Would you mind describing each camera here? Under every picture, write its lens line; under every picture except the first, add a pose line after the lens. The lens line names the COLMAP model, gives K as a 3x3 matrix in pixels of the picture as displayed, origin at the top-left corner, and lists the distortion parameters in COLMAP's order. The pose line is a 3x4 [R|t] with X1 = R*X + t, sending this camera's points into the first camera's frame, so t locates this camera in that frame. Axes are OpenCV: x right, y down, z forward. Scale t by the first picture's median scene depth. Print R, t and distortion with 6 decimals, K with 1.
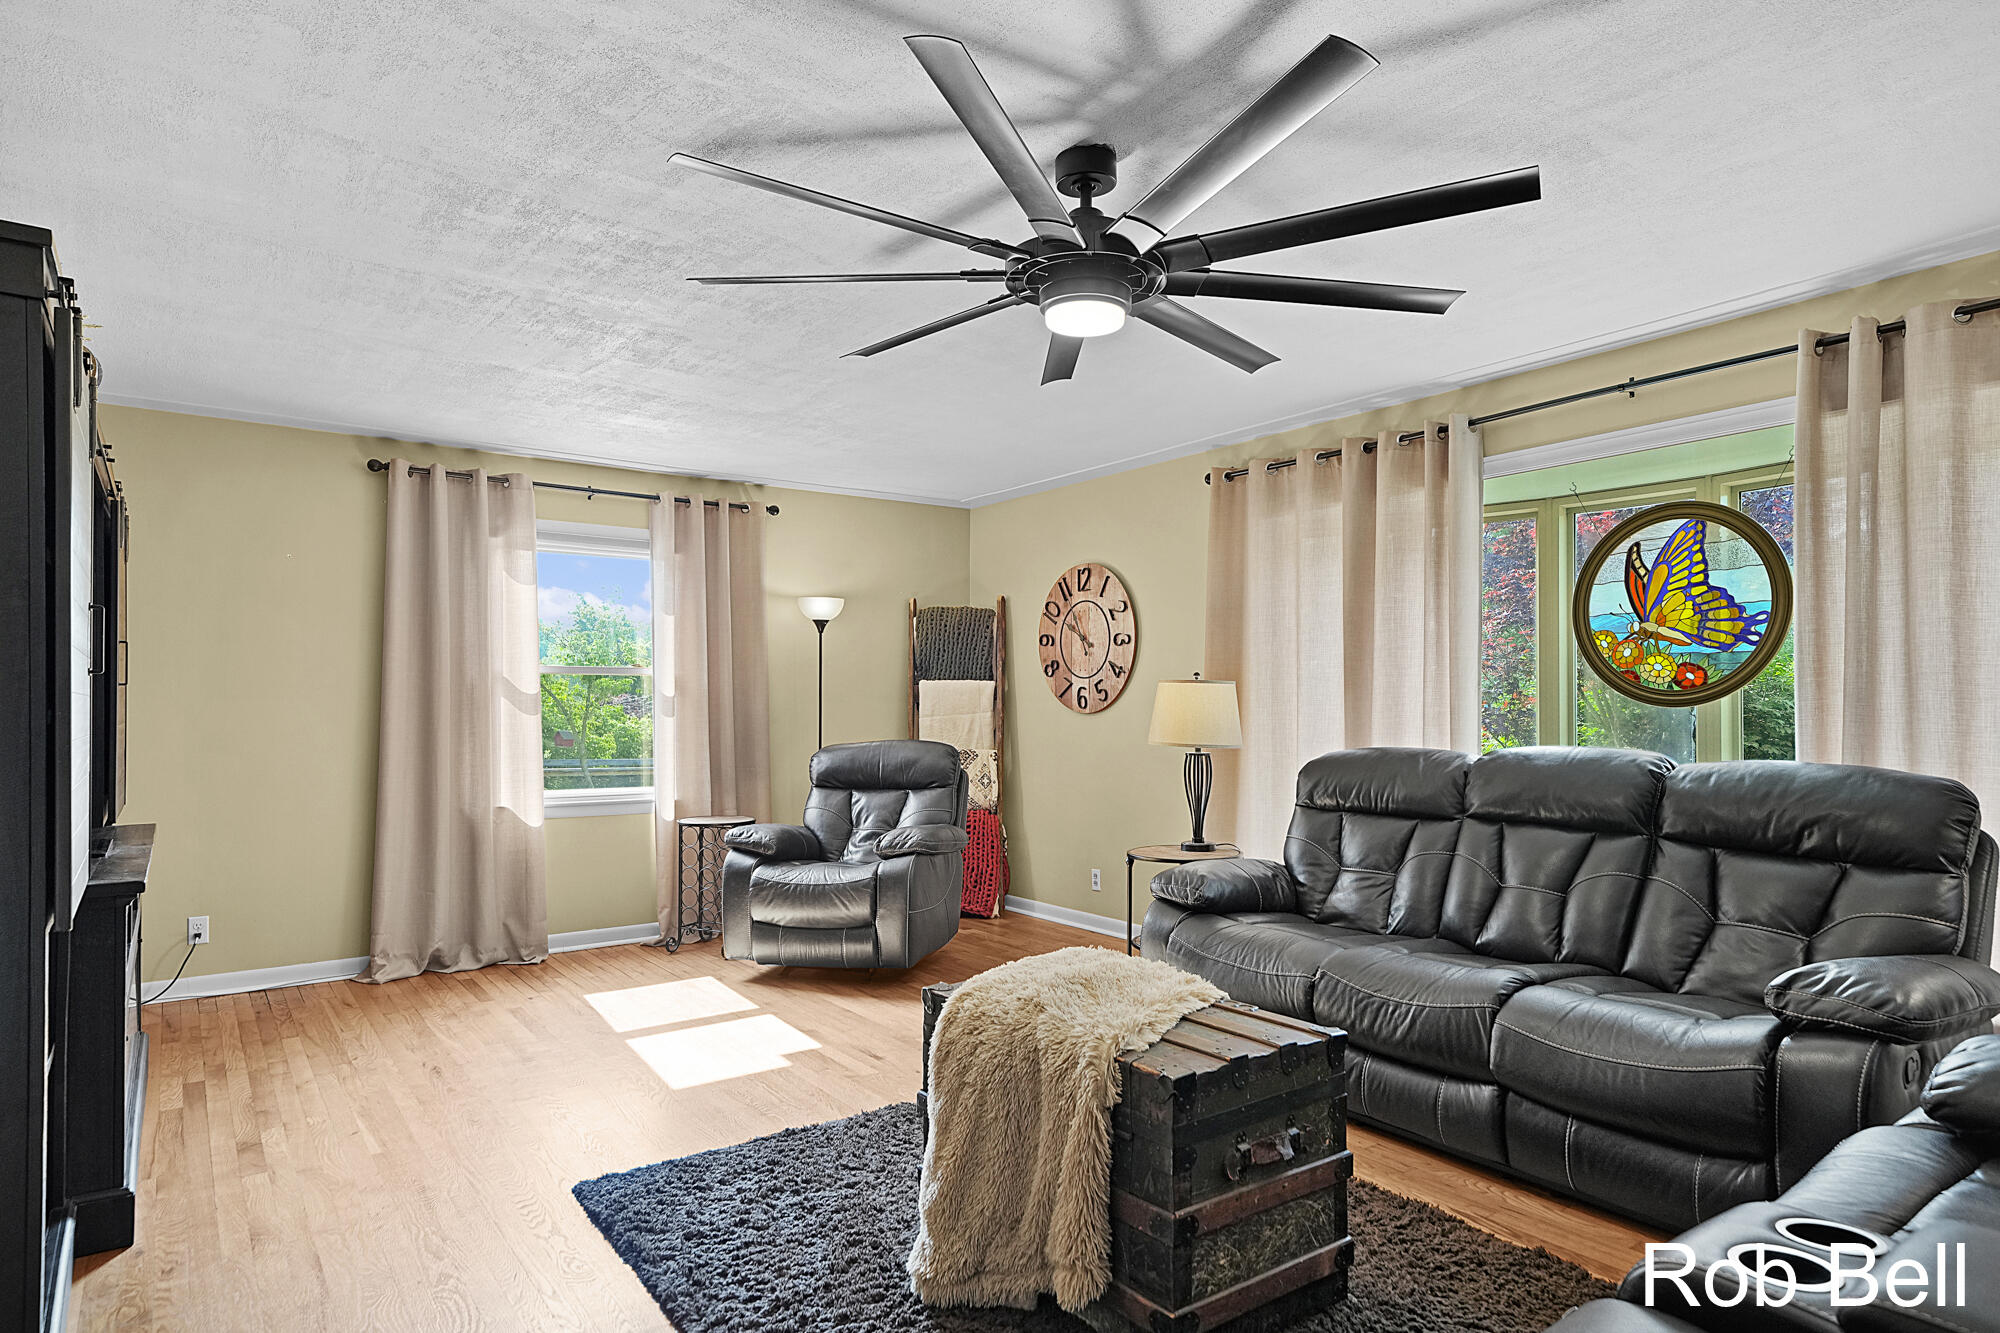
lens RADIAL K [[1124.8, 0, 991.8], [0, 1124.8, 701.9], [0, 0, 1]] dist [0.020088, -0.000520]
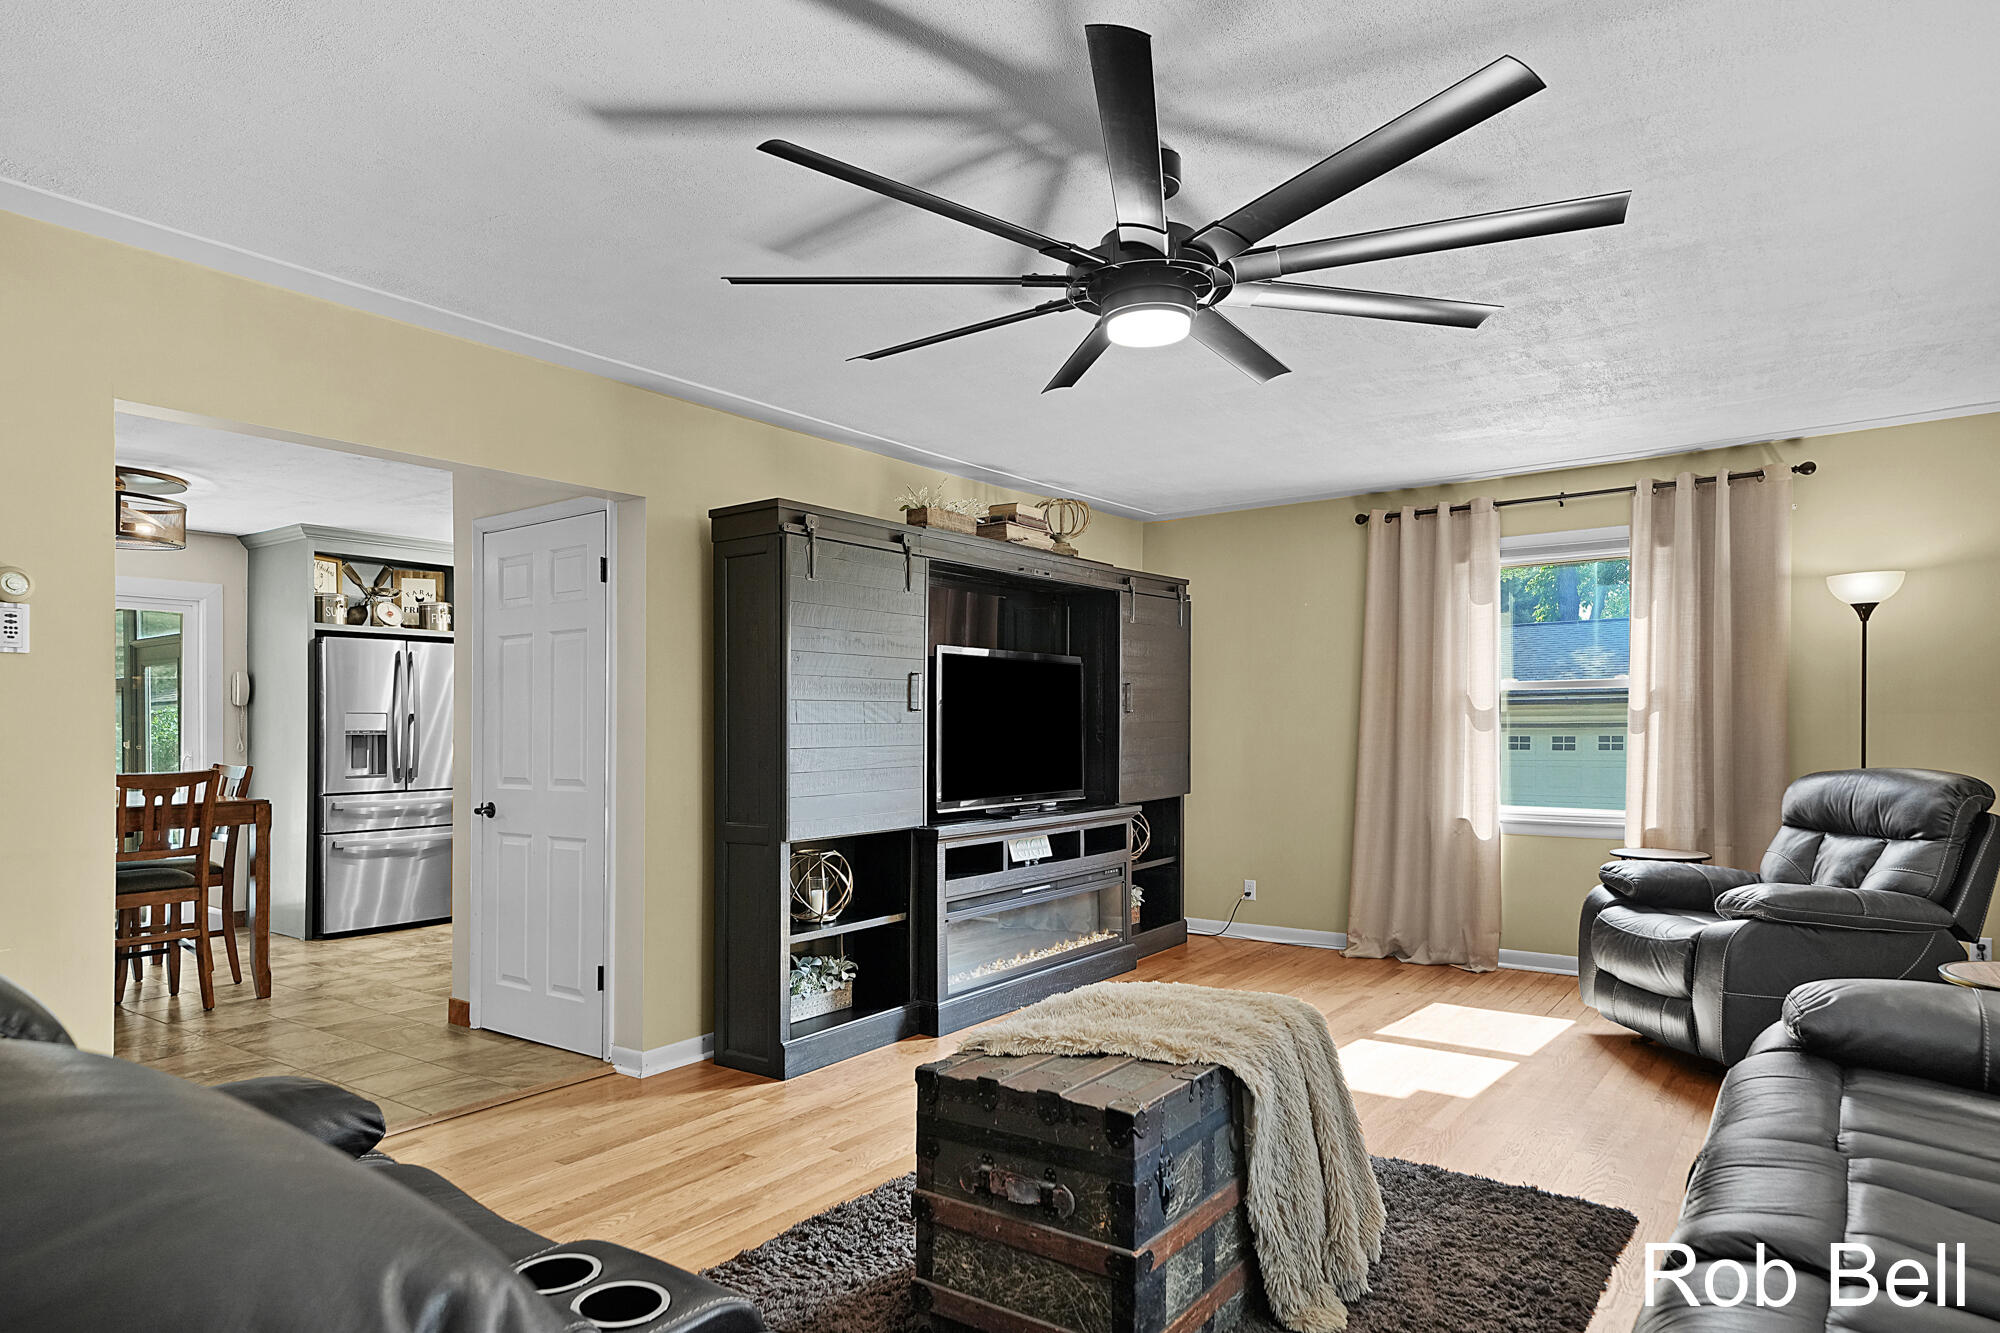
lens RADIAL K [[1170.9, 0, 1043.8], [0, 1170.9, 725.5], [0, 0, 1]] dist [0.020613, 0.000102]
pose [[0.333459, -0.001341, -0.942764, 0.515978], [0.011875, 0.999926, 0.002778, -0.001483], [0.942690, -0.012121, 0.333450, 0.295272]]
